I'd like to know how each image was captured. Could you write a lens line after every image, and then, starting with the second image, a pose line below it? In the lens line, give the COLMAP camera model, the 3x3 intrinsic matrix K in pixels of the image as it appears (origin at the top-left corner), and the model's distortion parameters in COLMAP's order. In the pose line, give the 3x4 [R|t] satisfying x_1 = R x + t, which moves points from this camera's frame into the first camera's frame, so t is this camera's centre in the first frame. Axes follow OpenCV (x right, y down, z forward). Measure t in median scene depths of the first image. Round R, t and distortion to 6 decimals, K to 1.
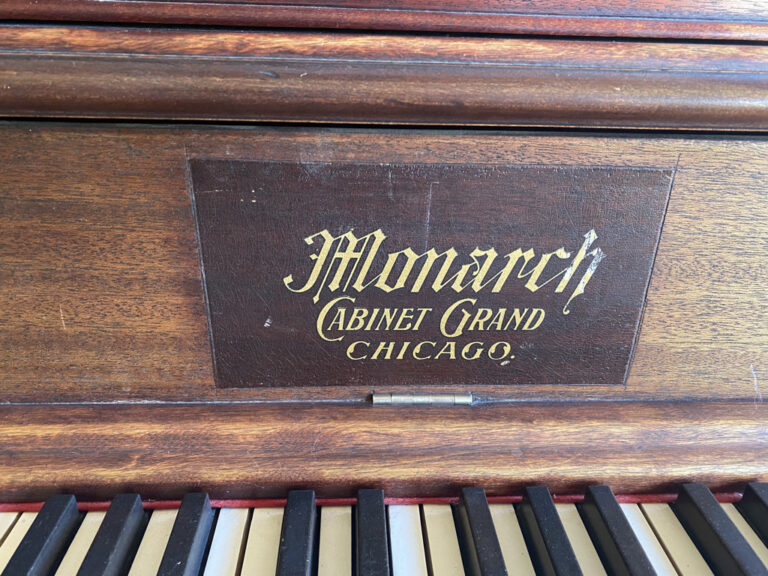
lens RADIAL K [[577.0, 0, 380.8], [0, 577.0, 265.1], [0, 0, 1]] dist [0.054802, -0.094496]
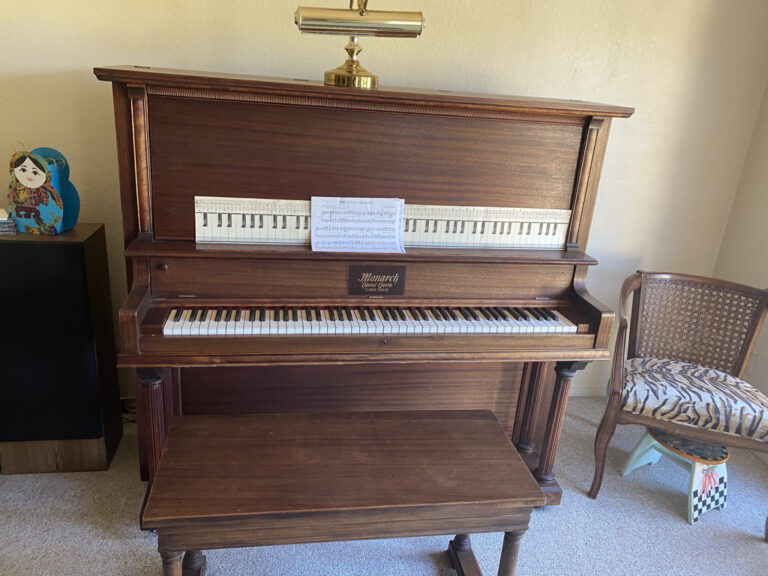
lens RADIAL K [[577.0, 0, 380.8], [0, 577.0, 265.1], [0, 0, 1]] dist [0.054802, -0.094496]
pose [[0.991098, -0.001438, 0.133128, -0.873777], [0.019474, 0.990752, -0.134283, 0.848567], [-0.131703, 0.135680, 0.981960, -6.470594]]
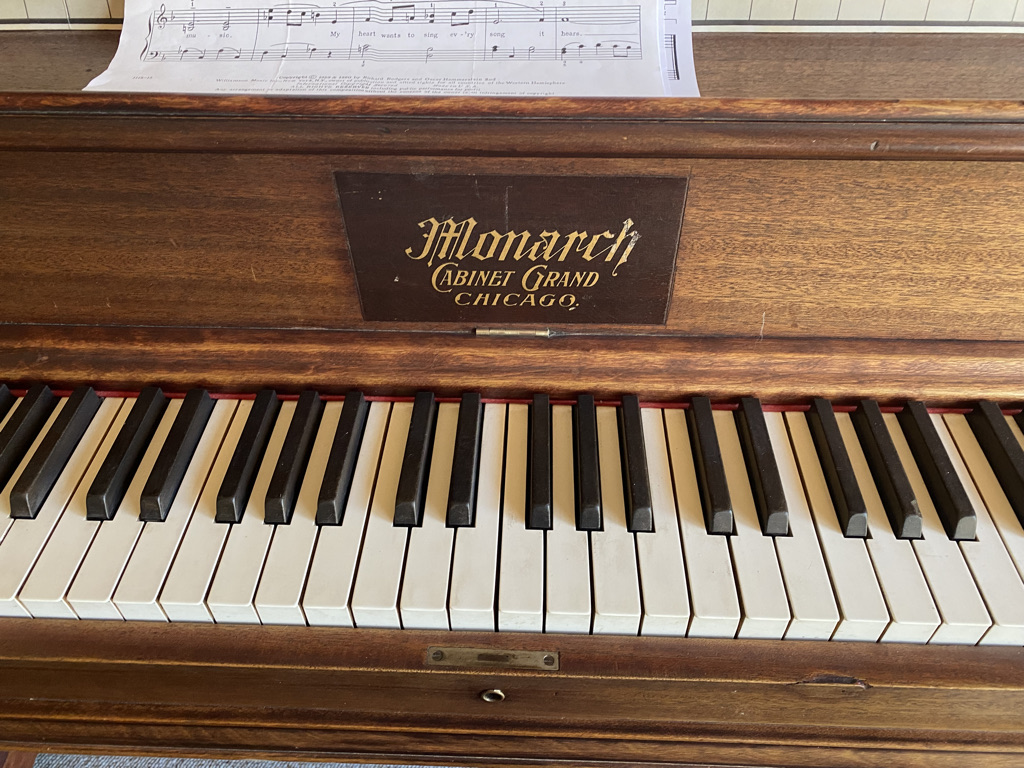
lens RADIAL K [[769.3, 0, 507.7], [0, 769.3, 353.5], [0, 0, 1]] dist [0.054802, -0.094496]
pose [[0.995533, 0.026593, -0.090589, 0.239861], [0.003894, 0.947130, 0.320826, -0.320871], [0.094332, -0.319745, 0.942796, -0.767036]]
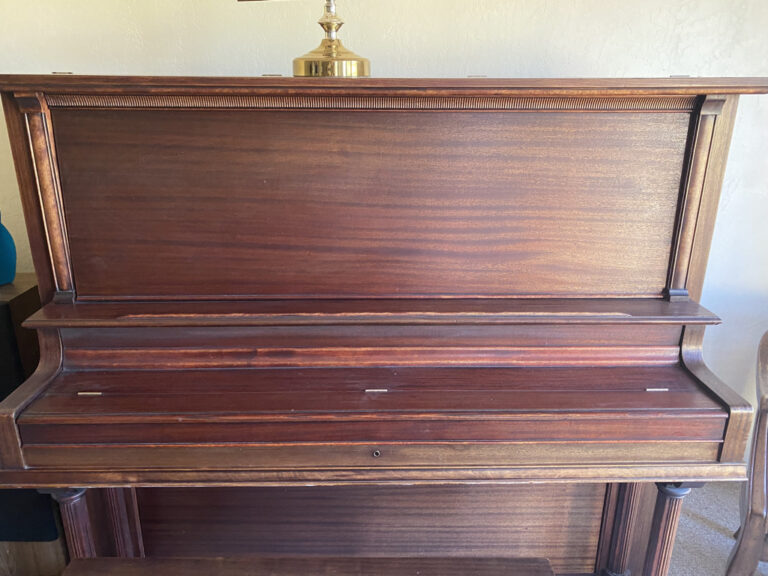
lens RADIAL K [[574.3, 0, 381.5], [0, 574.3, 269.7], [0, 0, 1]] dist [0.009508, 0.001919]
pose [[0.999113, -0.020167, -0.036979, 0.325872], [0.014338, 0.988336, -0.151615, 0.085858], [0.039605, 0.150950, 0.987748, -4.288038]]
